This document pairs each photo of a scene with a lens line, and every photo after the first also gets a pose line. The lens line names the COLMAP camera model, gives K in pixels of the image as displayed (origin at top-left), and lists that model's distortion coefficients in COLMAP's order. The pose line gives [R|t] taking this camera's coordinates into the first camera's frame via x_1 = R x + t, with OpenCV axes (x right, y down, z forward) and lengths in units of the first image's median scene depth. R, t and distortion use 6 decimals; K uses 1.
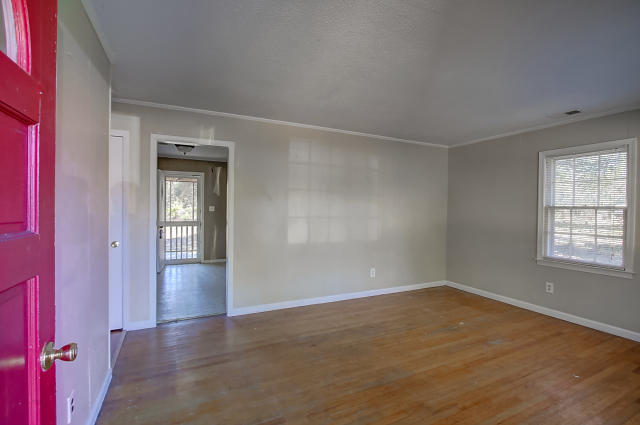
lens RADIAL K [[295.6, 0, 320.0], [0, 295.6, 212.5], [0, 0, 1]] dist [-0.017025, 0.001225]
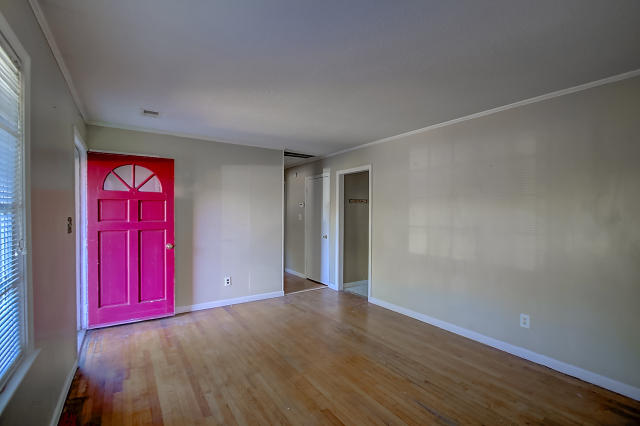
lens RADIAL K [[295.6, 0, 320.0], [0, 295.6, 213.0], [0, 0, 1]] dist [-0.017025, 0.001225]
pose [[0.128678, -0.005128, -0.991673, 0.886980], [-0.011948, 0.999906, -0.006721, -0.018220], [0.991615, 0.012713, 0.128604, 0.587844]]
